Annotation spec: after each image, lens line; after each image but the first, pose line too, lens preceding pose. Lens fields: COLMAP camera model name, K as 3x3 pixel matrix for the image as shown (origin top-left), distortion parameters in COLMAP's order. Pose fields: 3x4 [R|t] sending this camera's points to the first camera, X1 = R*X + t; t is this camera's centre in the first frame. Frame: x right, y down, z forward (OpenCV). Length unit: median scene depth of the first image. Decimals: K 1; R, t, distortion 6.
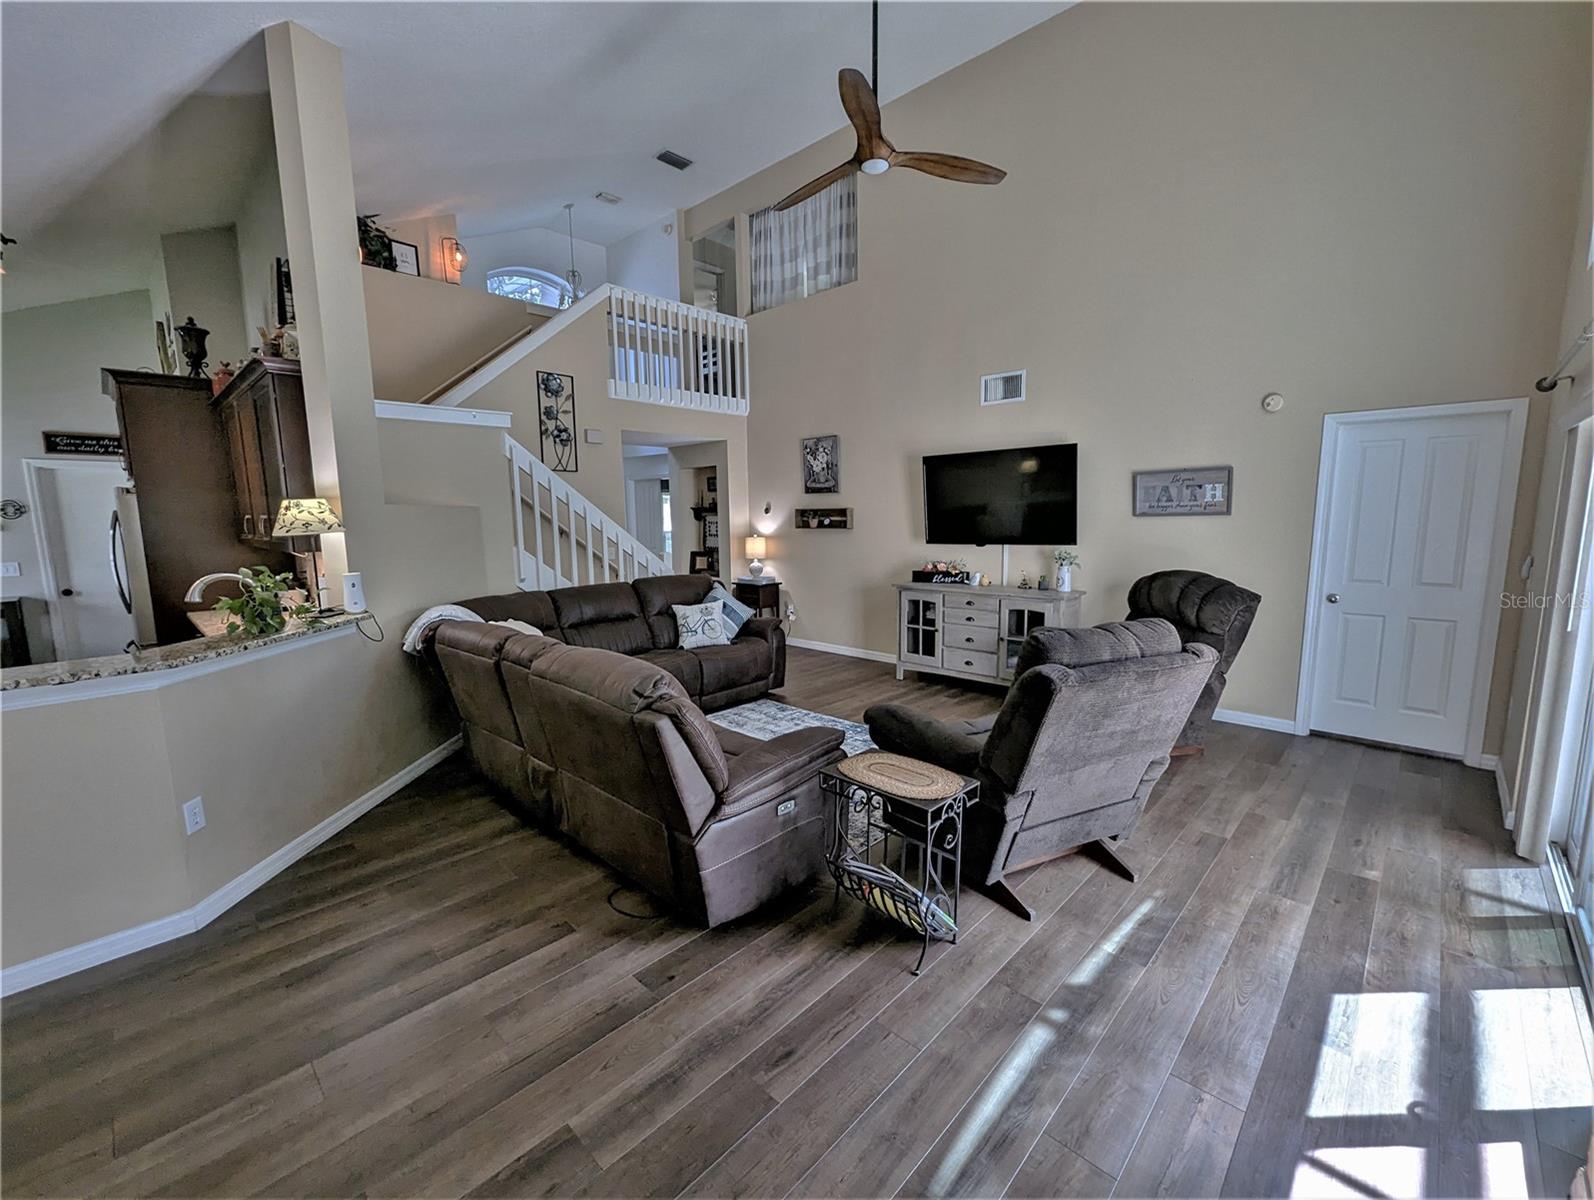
lens RADIAL K [[660.0, 0, 802.9], [0, 660.0, 604.5], [0, 0, 1]] dist [0.000869, -0.002775]
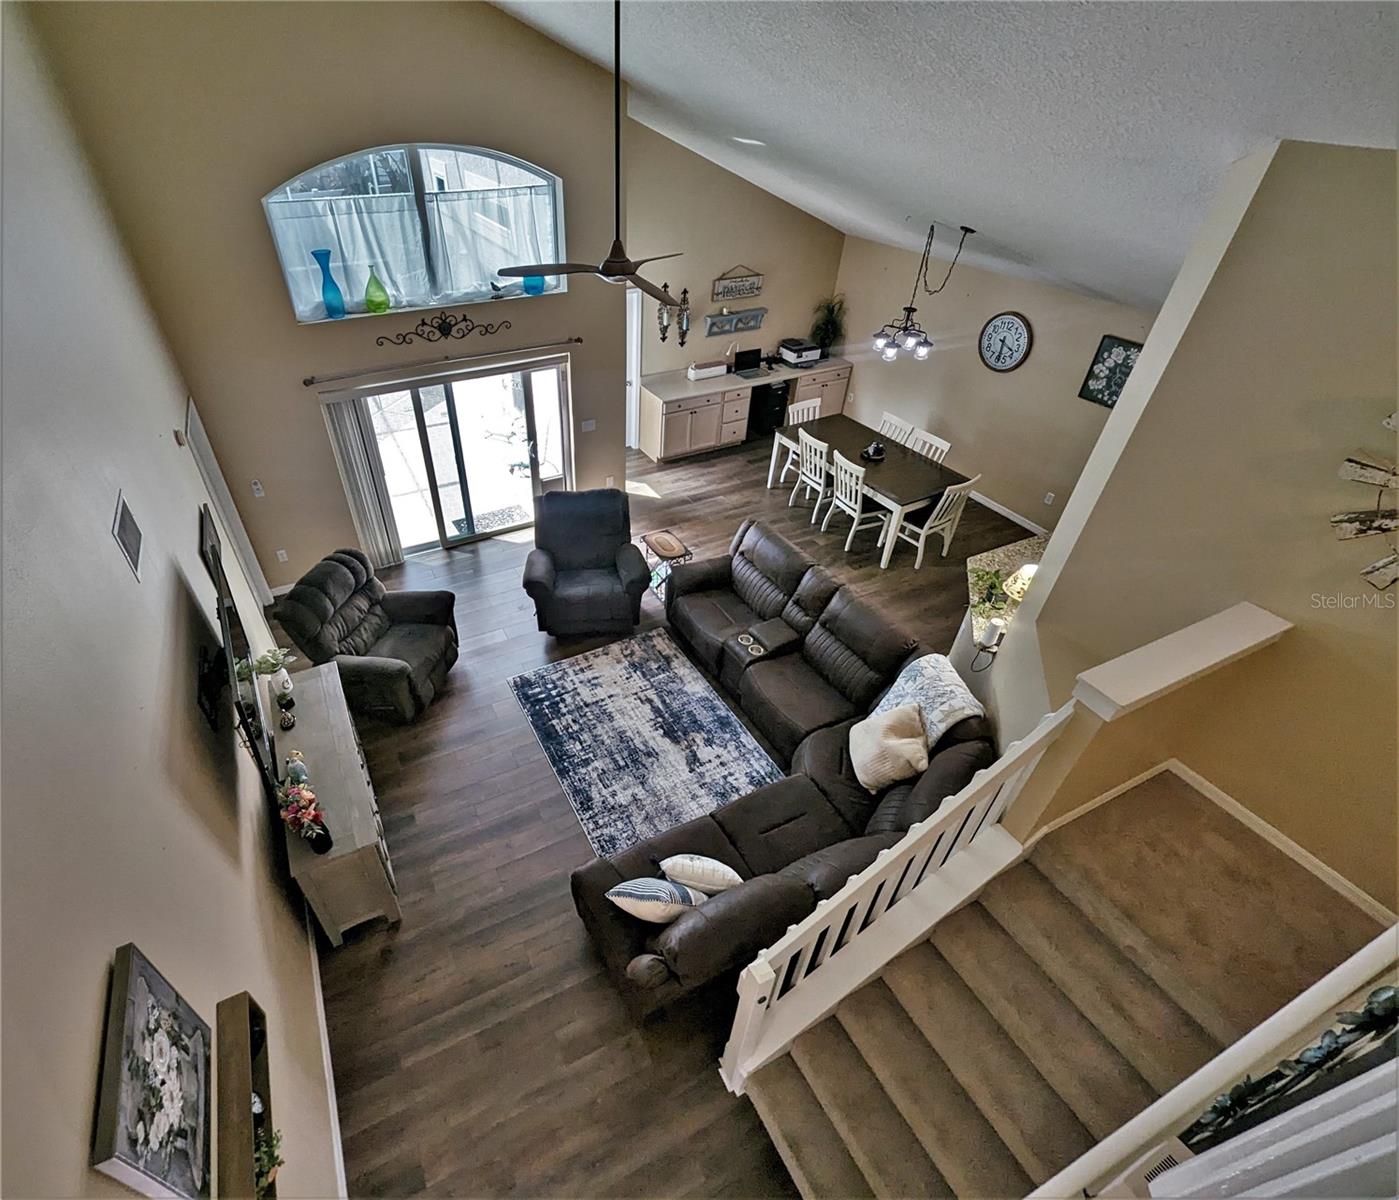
lens RADIAL K [[674.3, 0, 613.4], [0, 674.3, 603.1], [0, 0, 1]] dist [0.002439, 0.000676]
pose [[-0.933172, -0.210269, 0.291508, -0.220296], [0.065954, 0.697085, 0.713949, -0.673639], [-0.353327, 0.685463, -0.636632, 1.302712]]
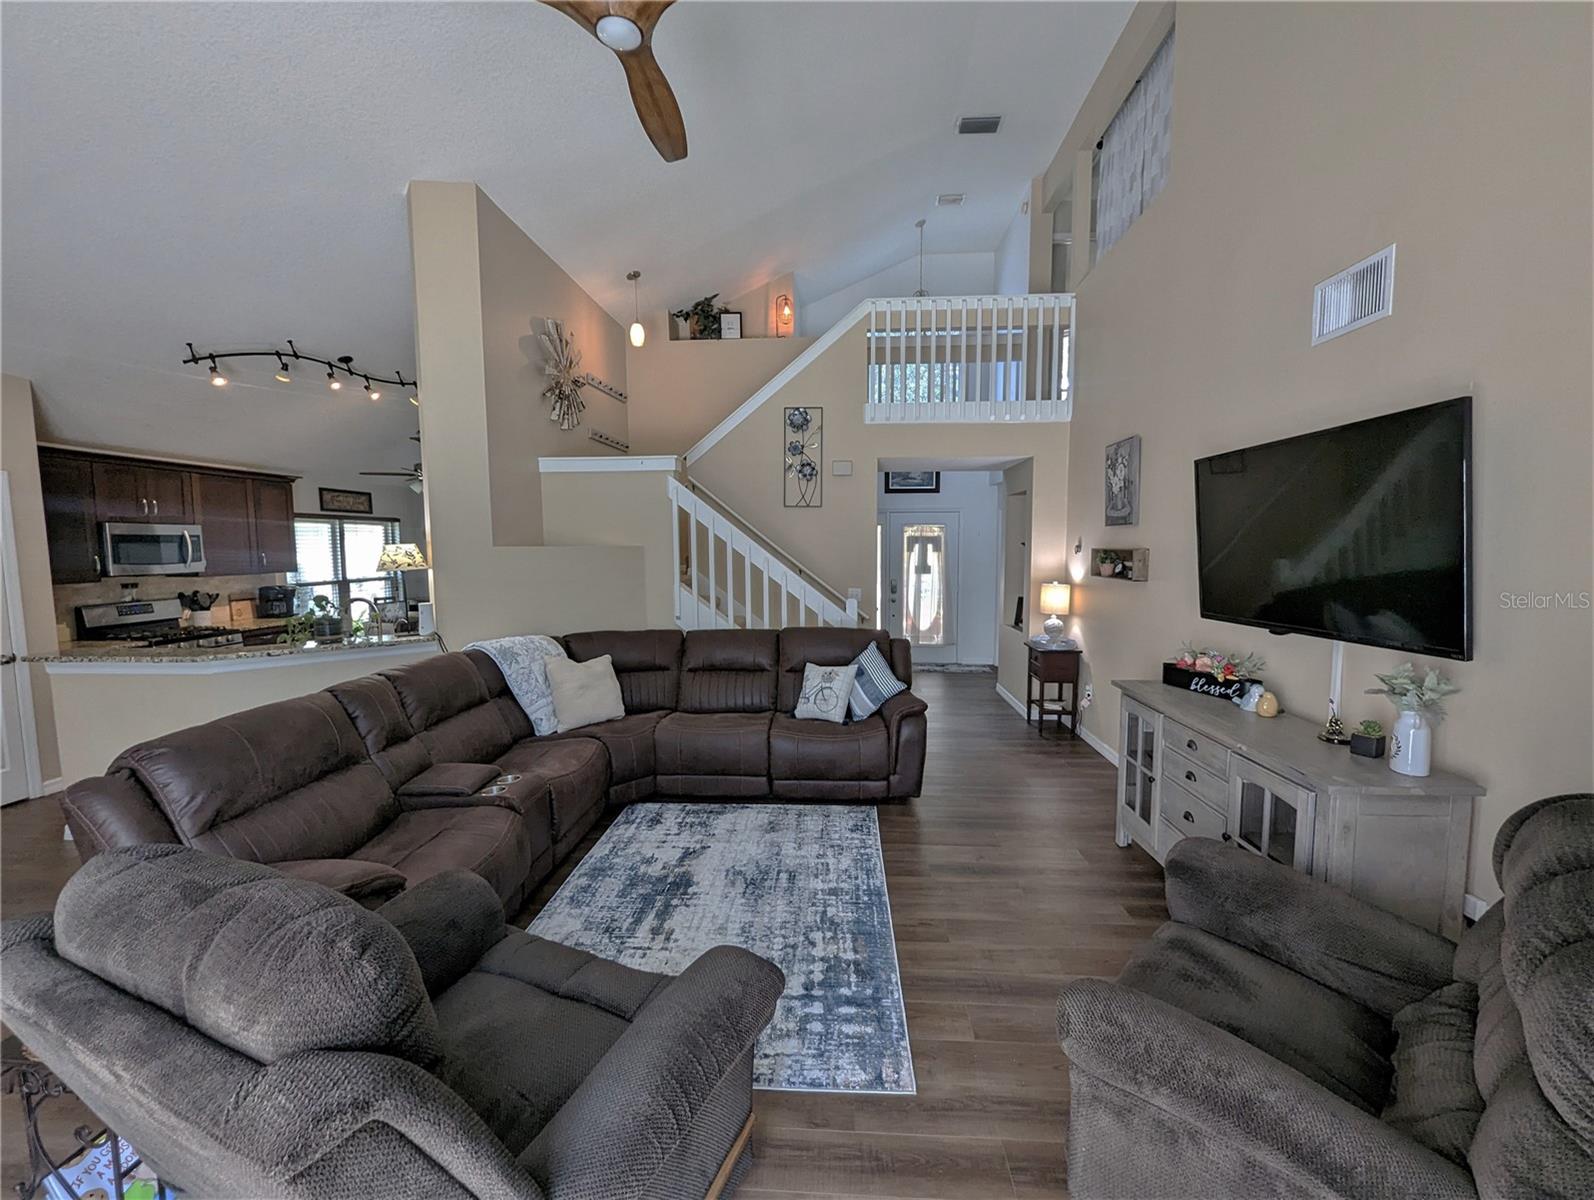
lens RADIAL K [[660.0, 0, 805.8], [0, 660.0, 607.4], [0, 0, 1]] dist [0.000869, -0.002775]
pose [[0.646253, 0.082047, -0.758700, 0.446188], [-0.108690, 0.993964, 0.014908, -0.083760], [0.755343, 0.072828, 0.651270, 0.452479]]
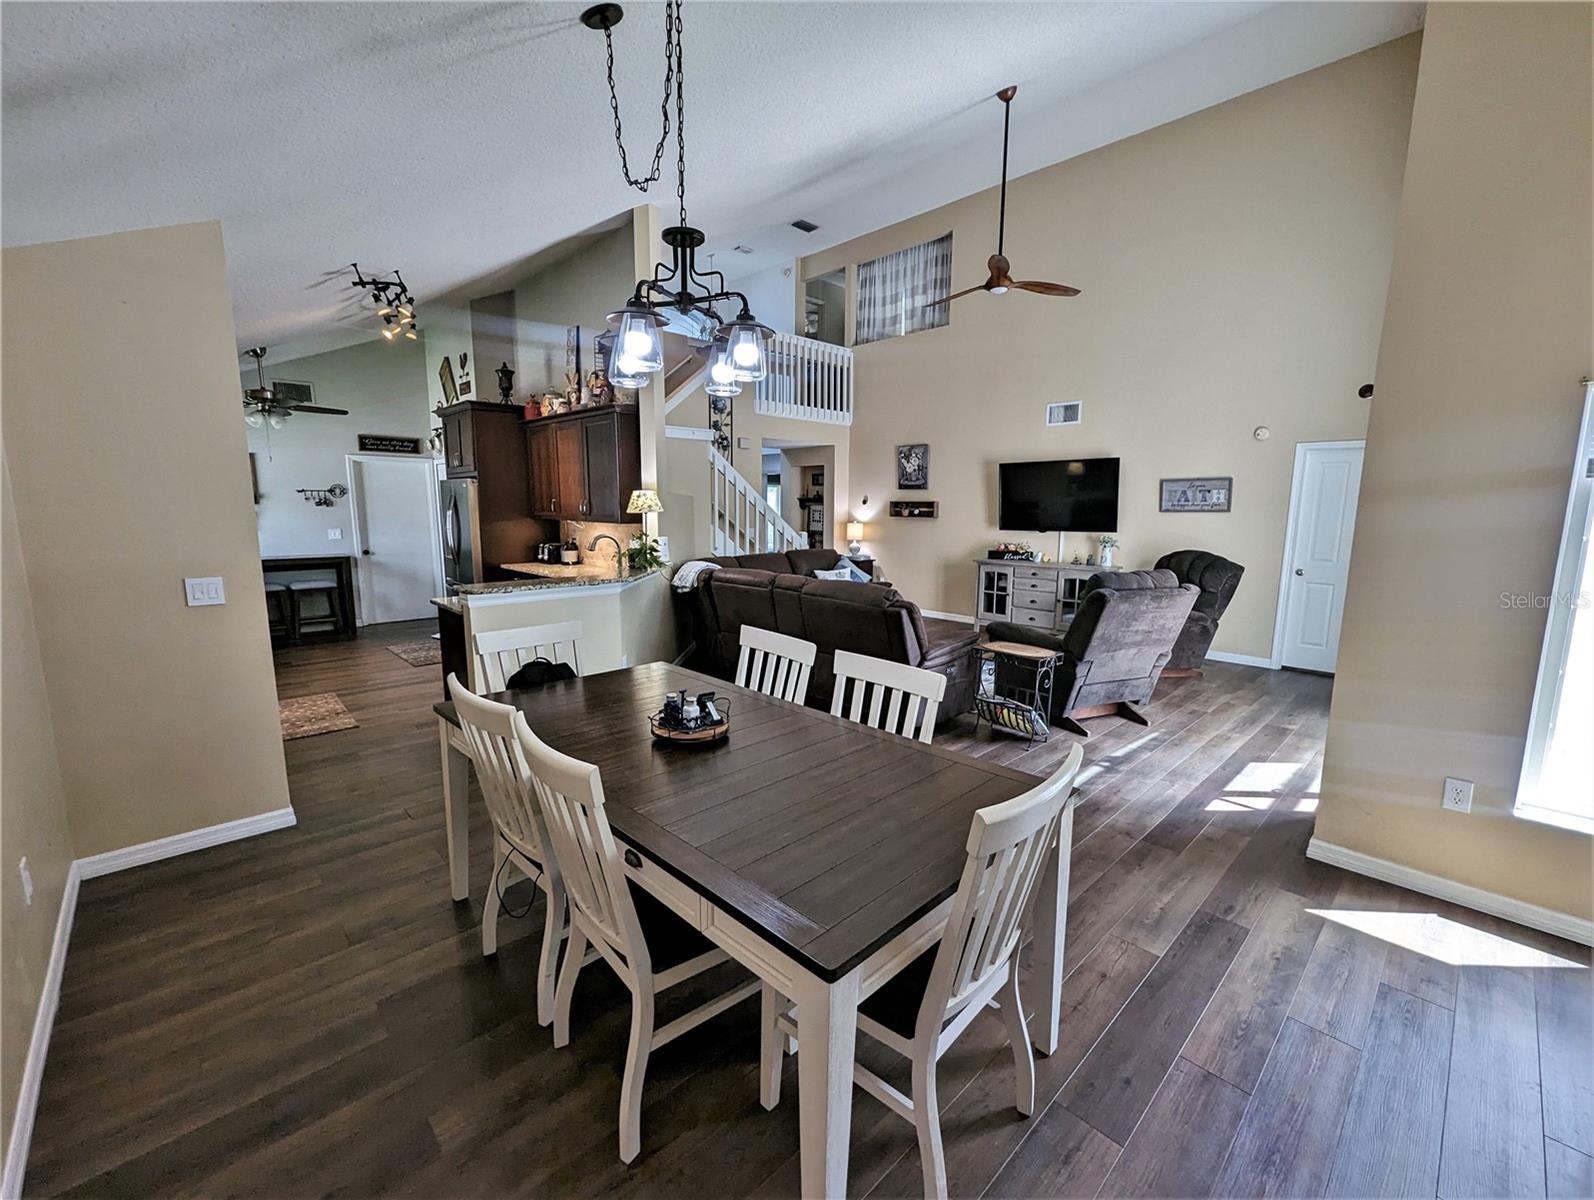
lens RADIAL K [[660.0, 0, 803.1], [0, 660.0, 605.2], [0, 0, 1]] dist [0.000869, -0.002775]
pose [[0.998886, 0.025313, -0.039832, -0.168774], [-0.024702, 0.999570, 0.015770, 0.053233], [0.040215, -0.014768, 0.999082, -0.378013]]
